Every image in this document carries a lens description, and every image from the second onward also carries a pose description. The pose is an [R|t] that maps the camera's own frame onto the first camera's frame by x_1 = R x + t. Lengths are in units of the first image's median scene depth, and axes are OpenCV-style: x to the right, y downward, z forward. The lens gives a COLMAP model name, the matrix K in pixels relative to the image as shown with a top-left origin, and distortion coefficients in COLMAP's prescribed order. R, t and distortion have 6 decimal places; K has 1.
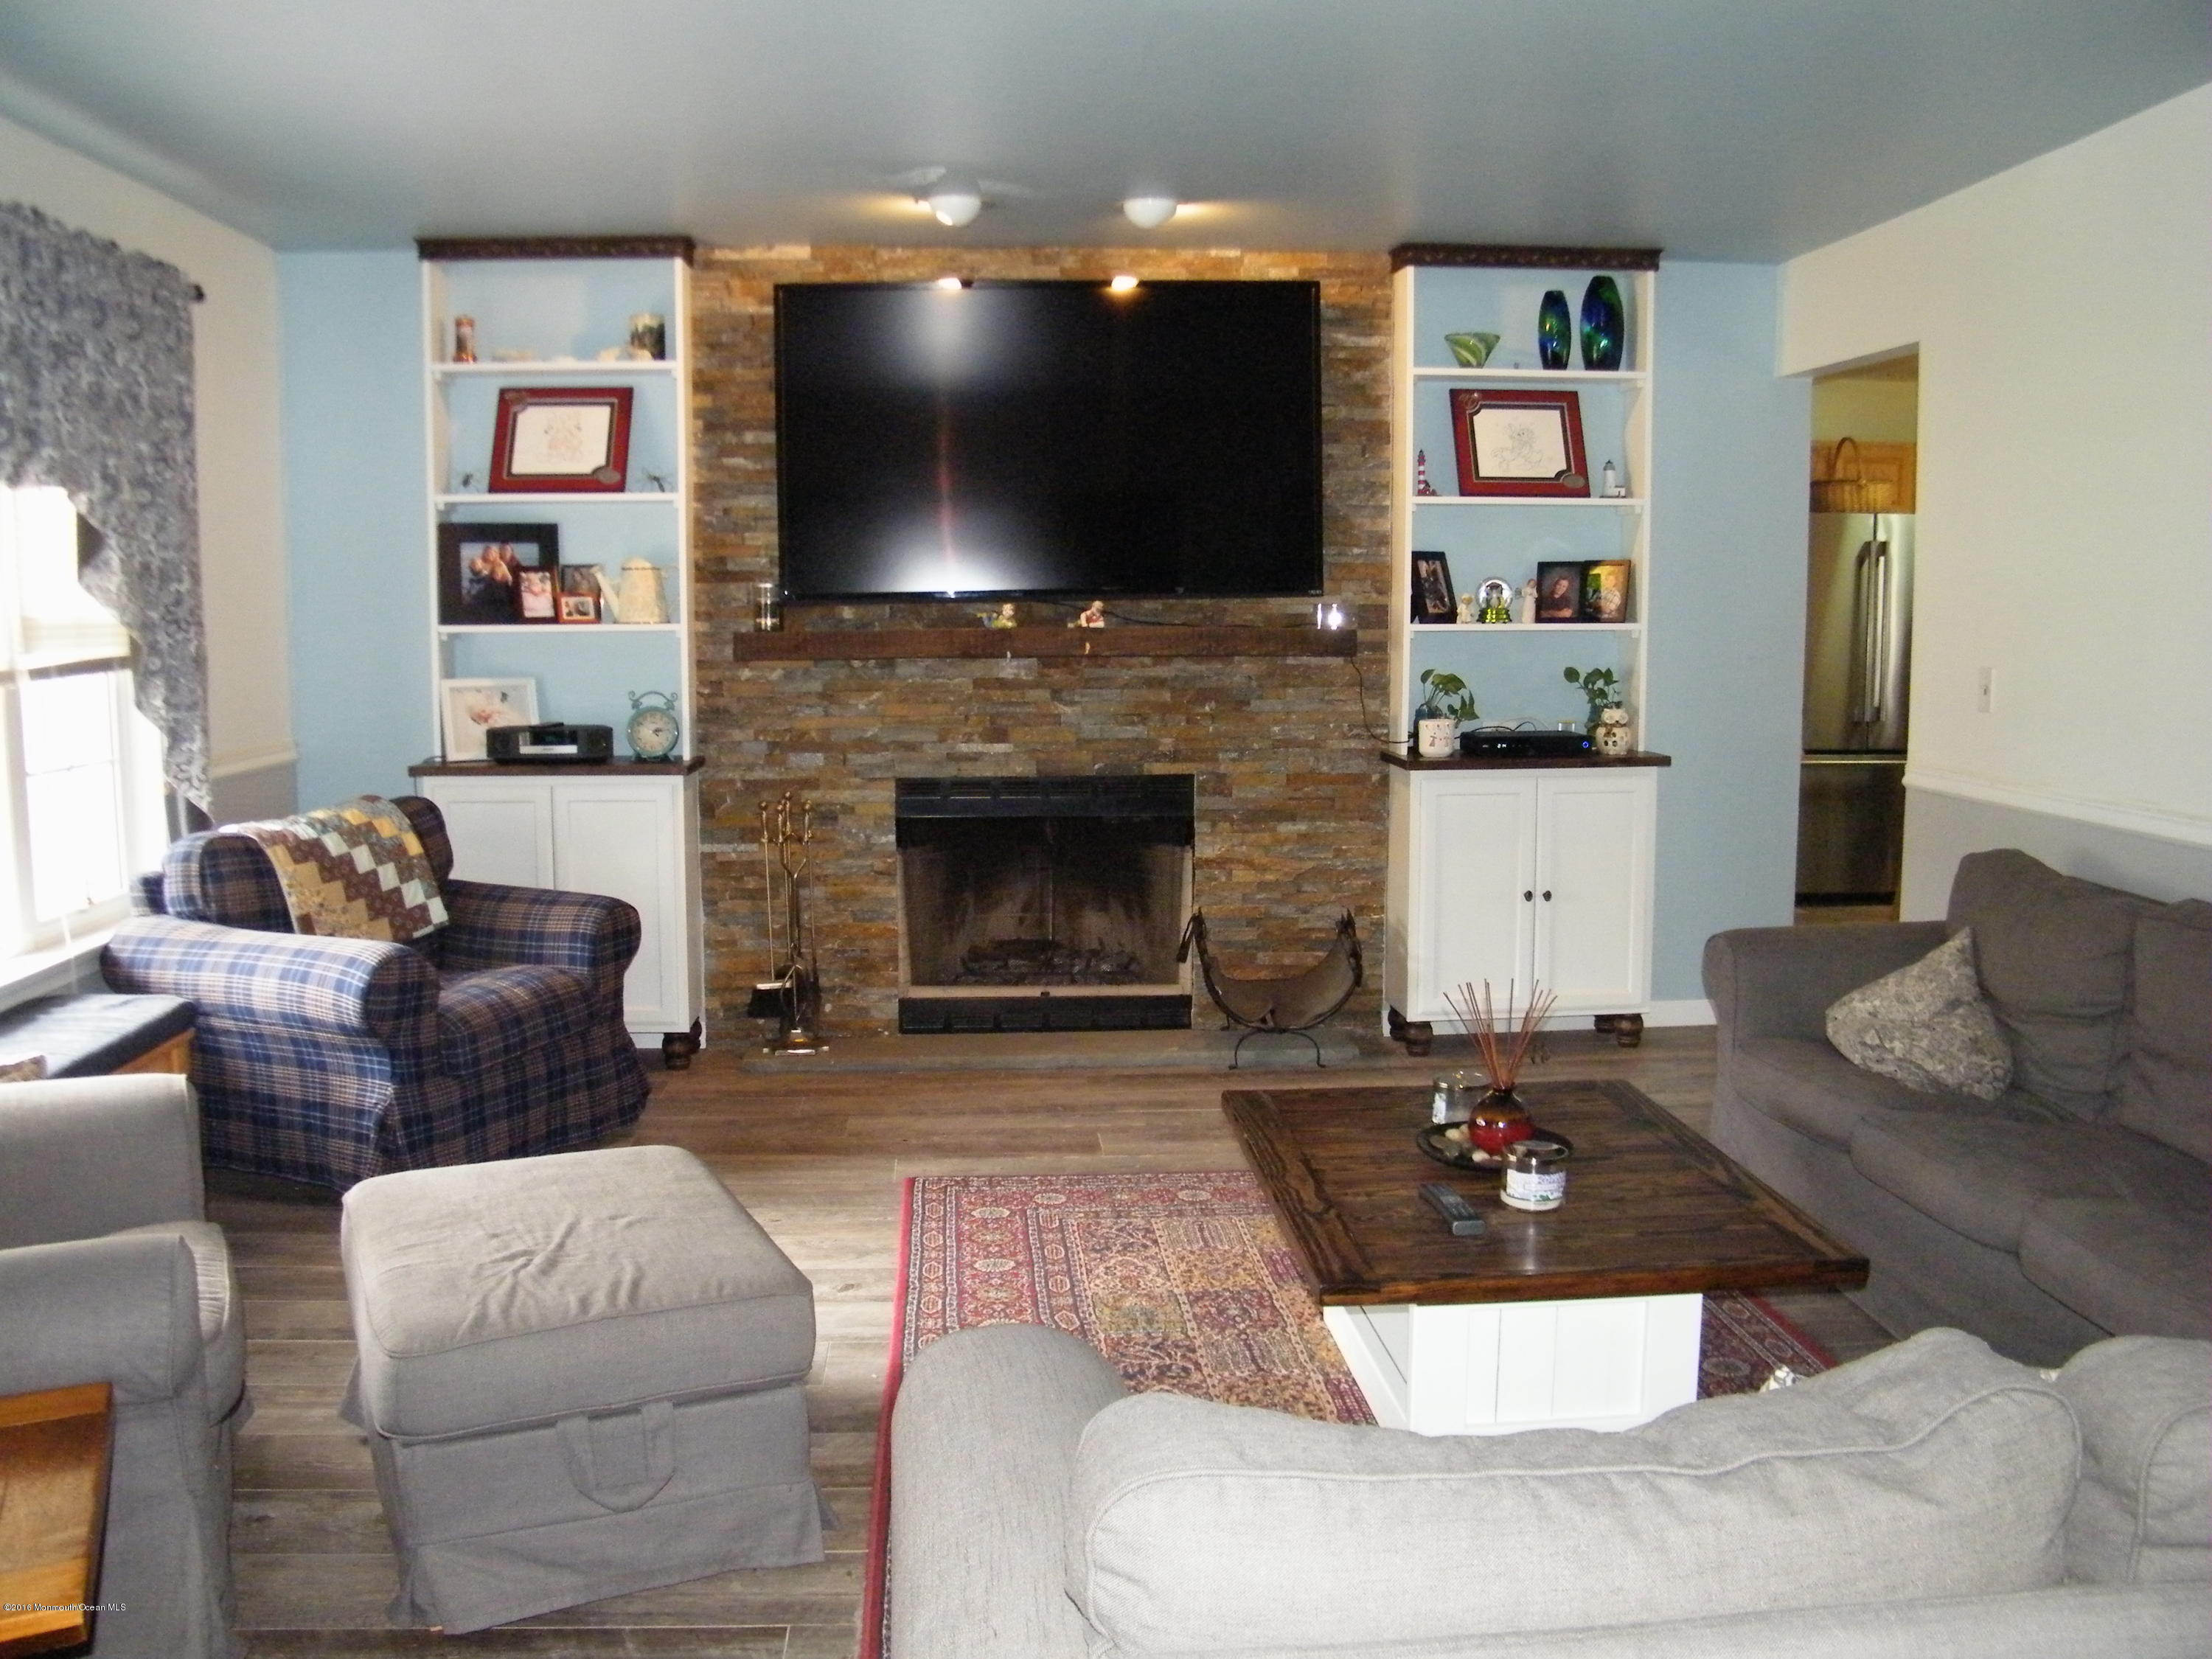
lens RADIAL K [[1869.7, 0, 1105.0], [0, 1869.7, 837.1], [0, 0, 1]] dist [-0.177314, 0.119521]
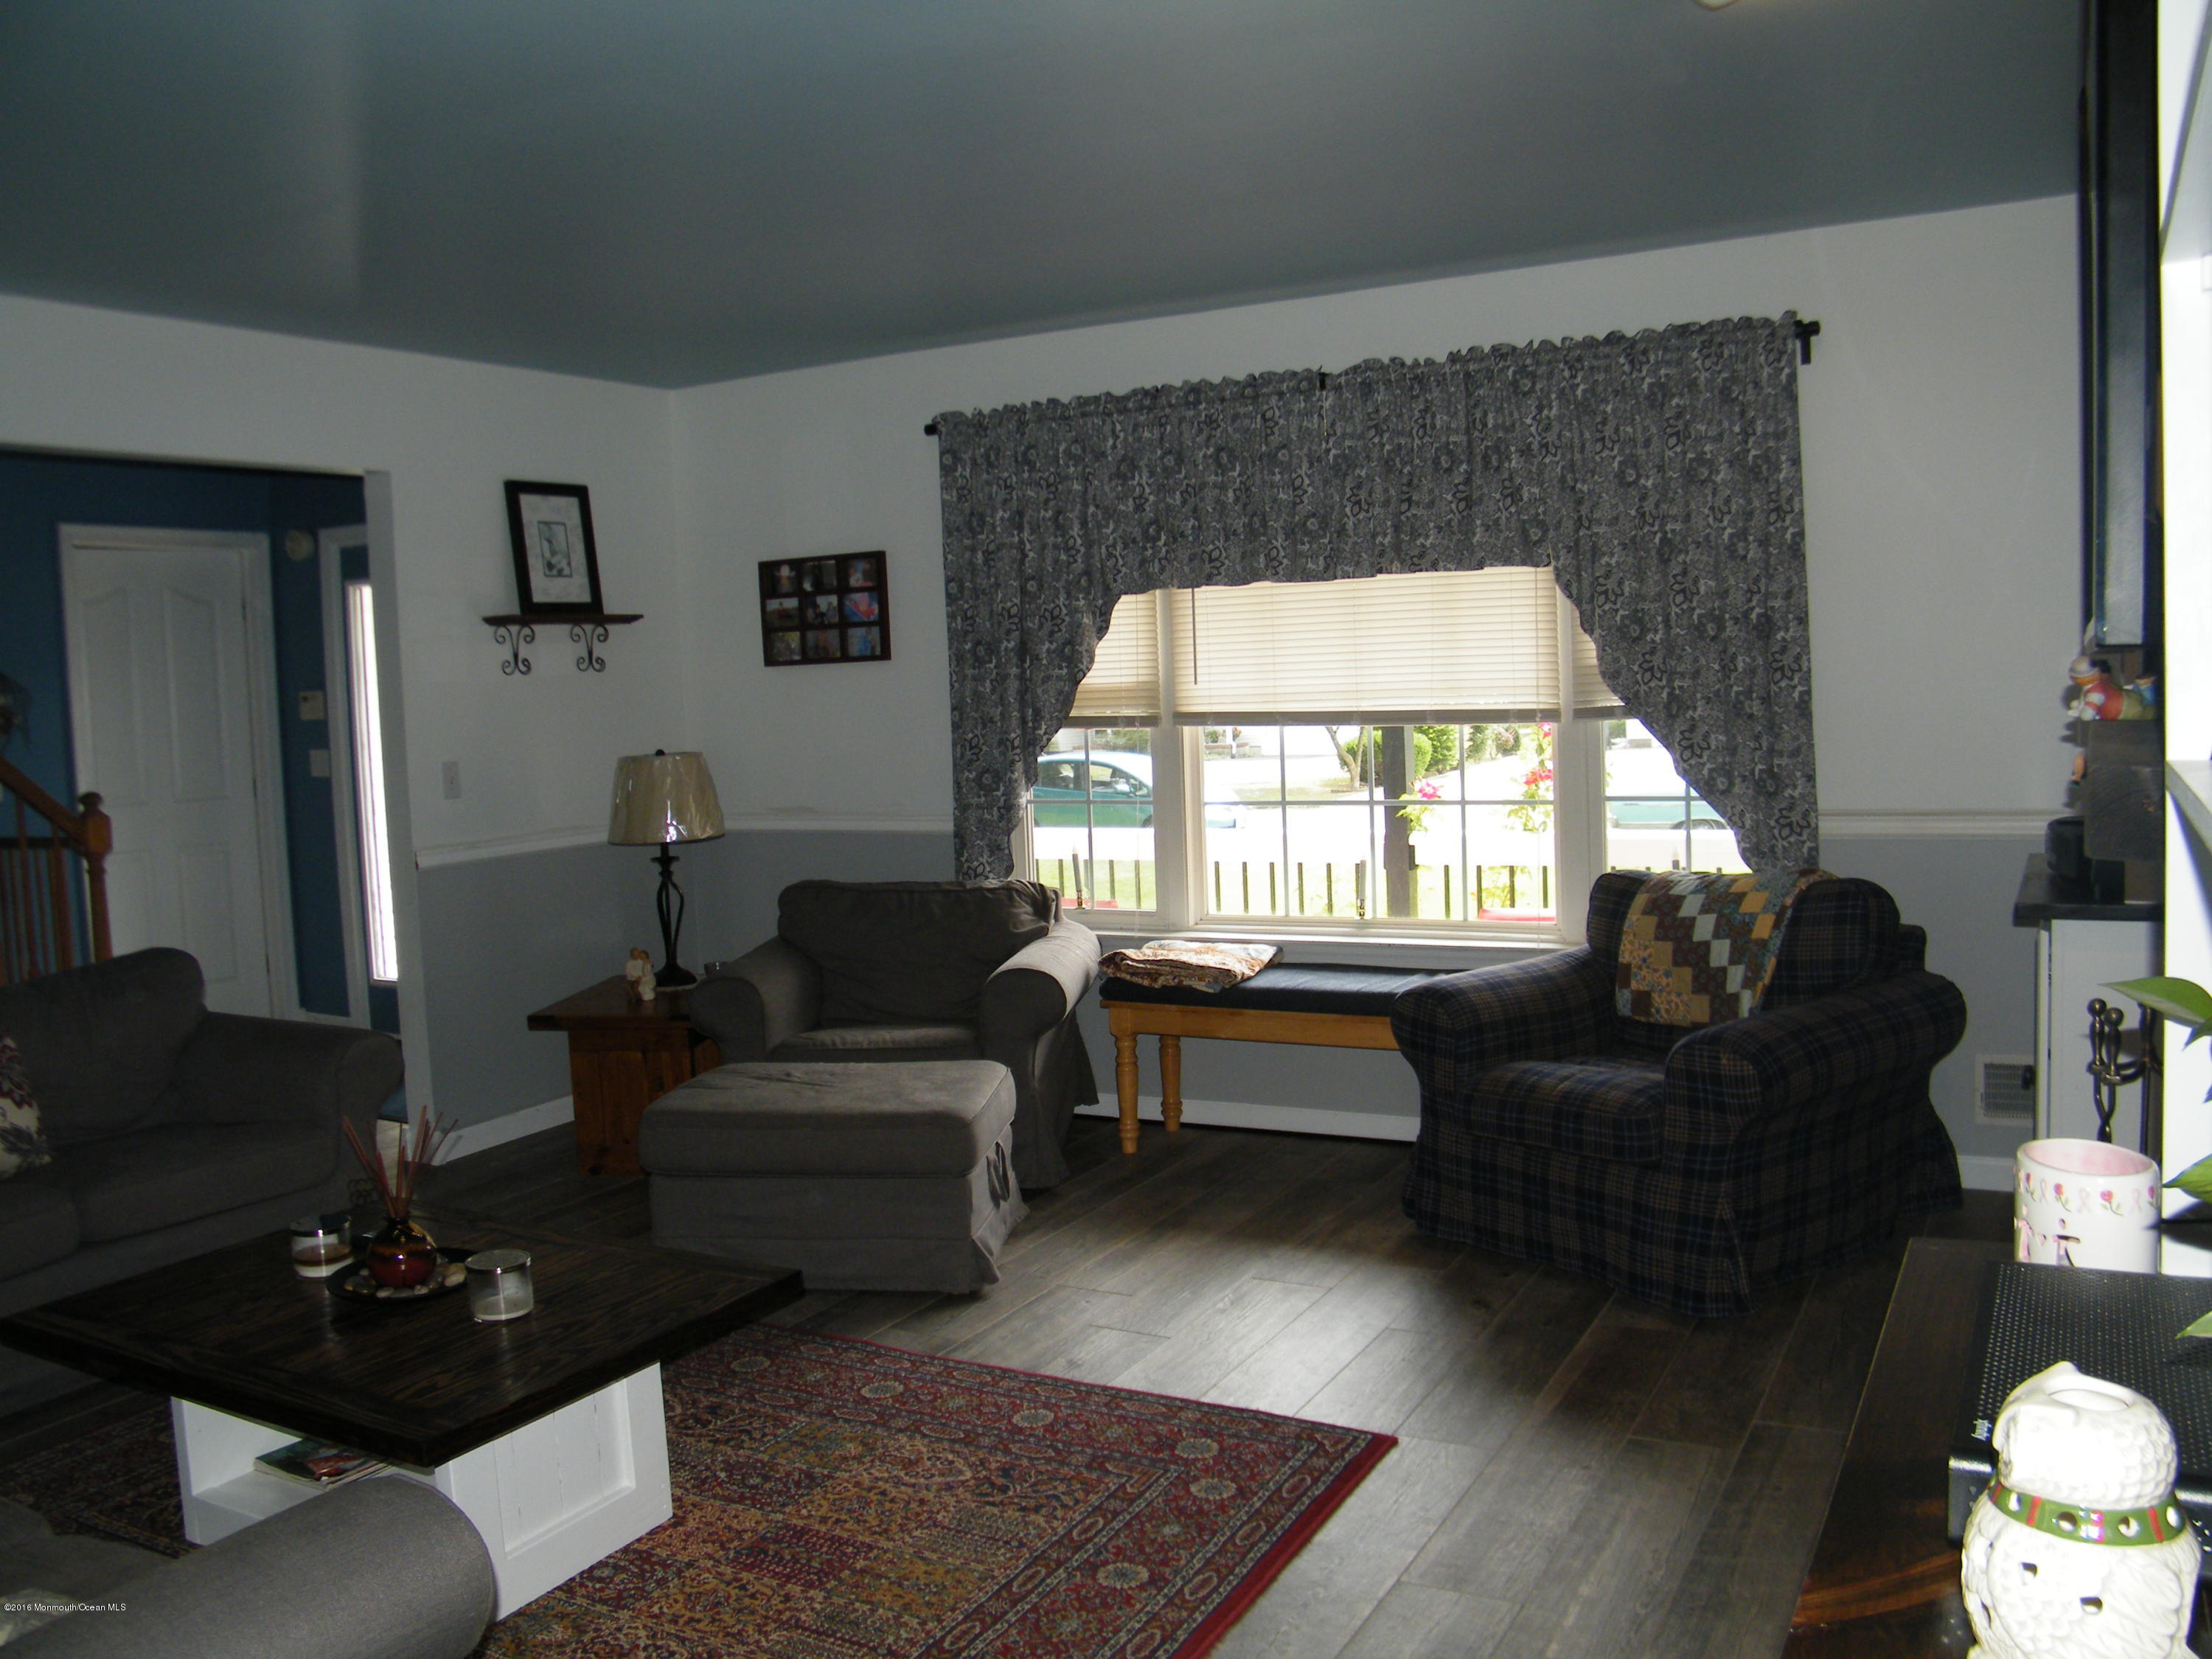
lens RADIAL K [[1869.7, 0, 1105.2], [0, 1869.7, 824.5], [0, 0, 1]] dist [-0.177314, 0.119521]
pose [[-0.550909, 0.094332, -0.829217, 0.604436], [-0.060223, 0.986508, 0.152236, -0.185097], [0.832390, 0.133806, -0.537795, 1.386500]]
